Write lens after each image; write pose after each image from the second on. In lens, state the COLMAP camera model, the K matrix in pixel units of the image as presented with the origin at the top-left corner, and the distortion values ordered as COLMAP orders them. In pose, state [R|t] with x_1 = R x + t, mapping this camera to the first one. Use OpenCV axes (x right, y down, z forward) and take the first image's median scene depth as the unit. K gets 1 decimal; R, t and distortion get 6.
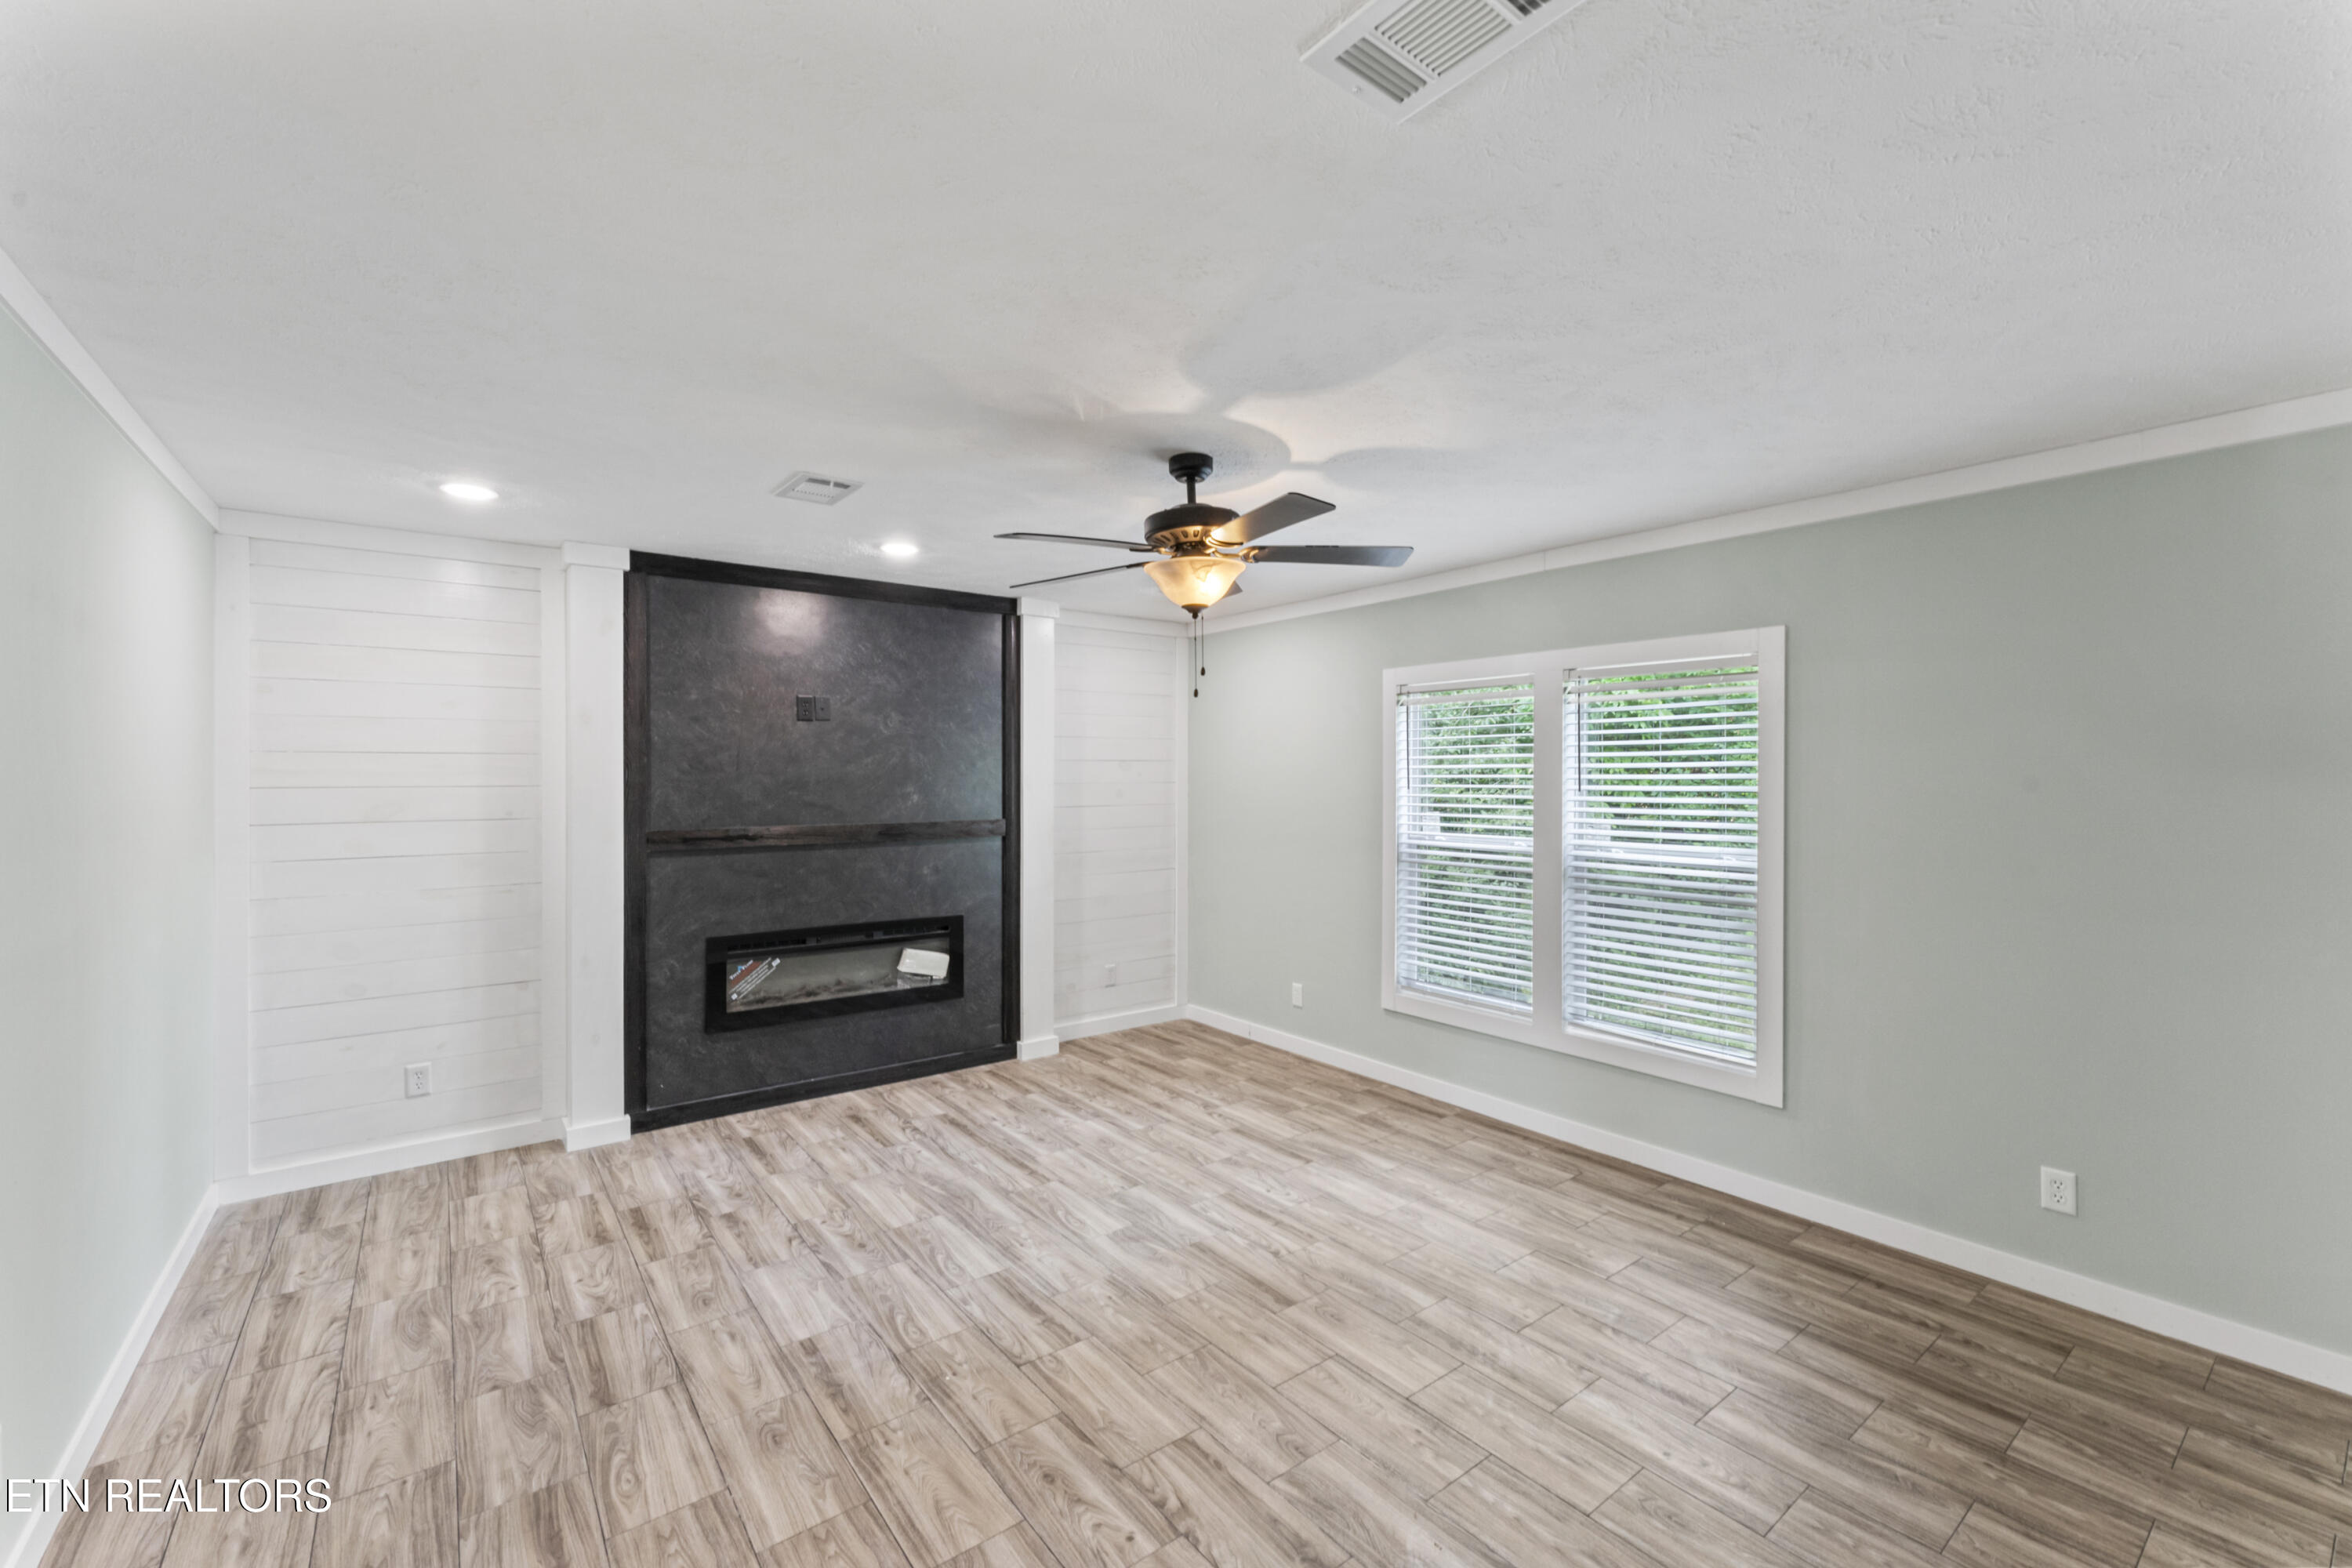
lens RADIAL K [[949.6, 0, 1170.7], [0, 949.6, 746.8], [0, 0, 1]] dist [0.000873, 0.000062]
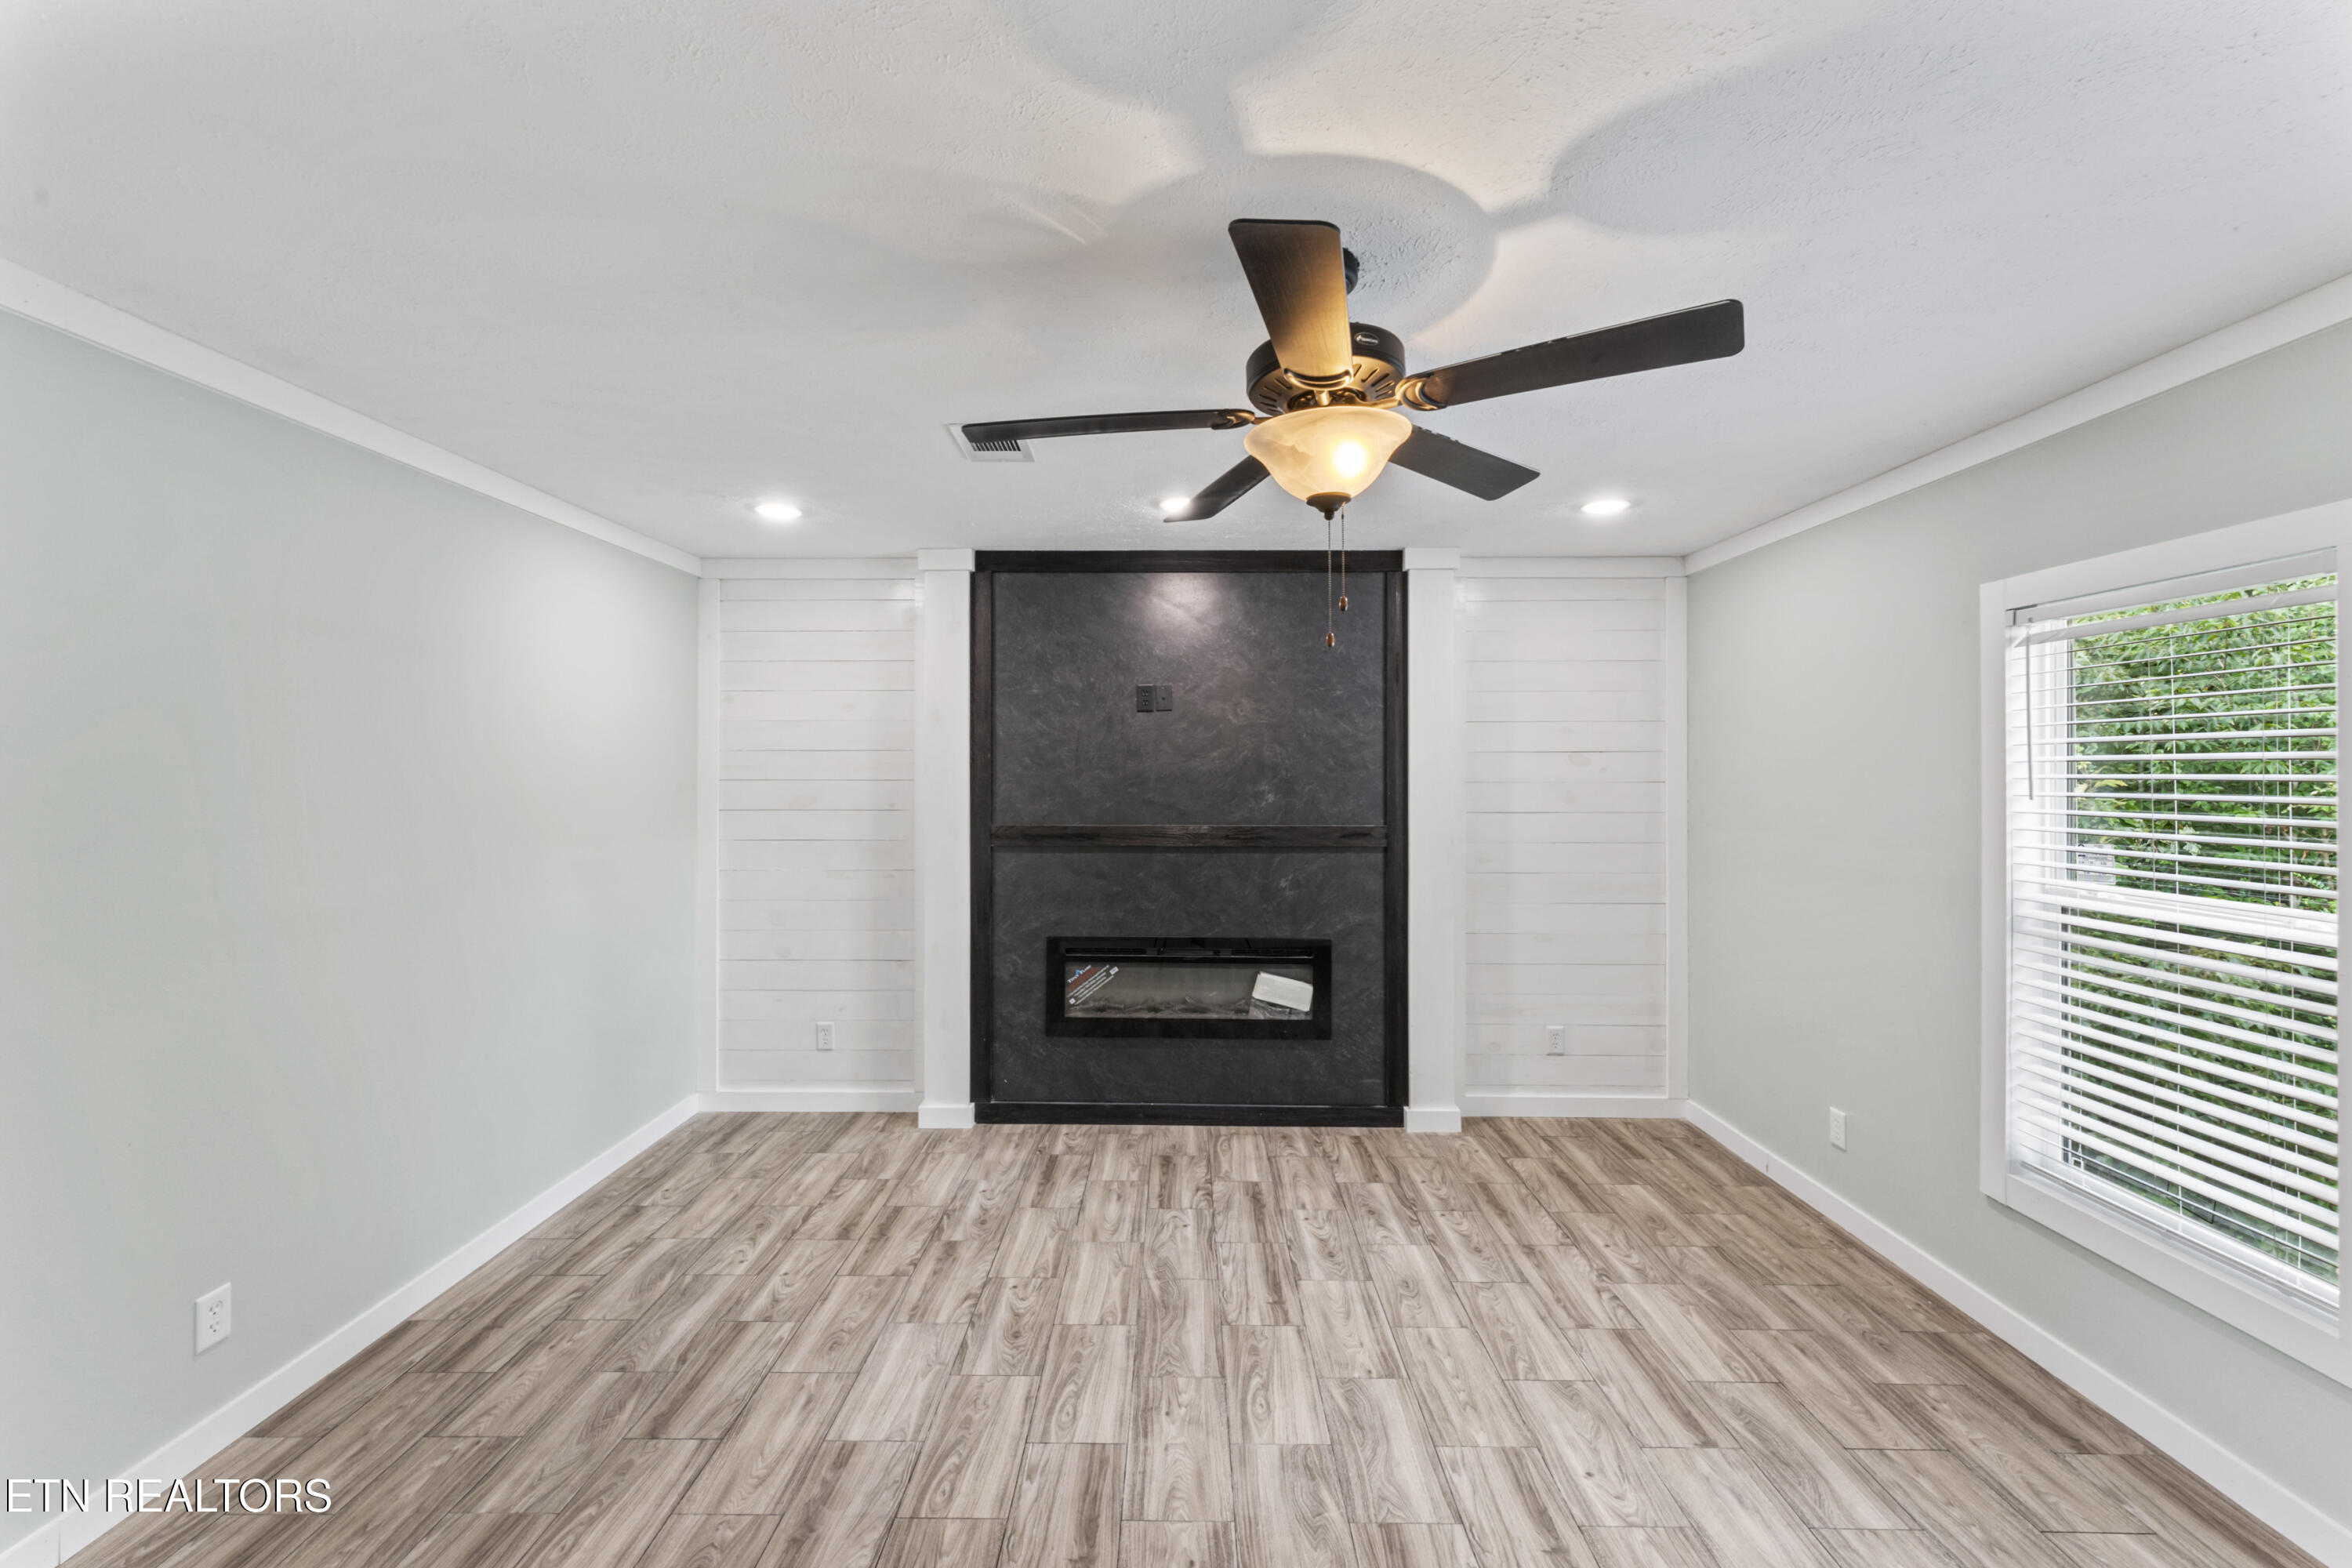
lens RADIAL K [[956.0, 0, 1178.9], [0, 956.0, 744.1], [0, 0, 1]] dist [0.000938, -0.000193]
pose [[0.791360, -0.013864, -0.611194, 0.223338], [0.015692, 0.999874, -0.002364, 0.007193], [0.611149, -0.007720, 0.791478, 0.307732]]
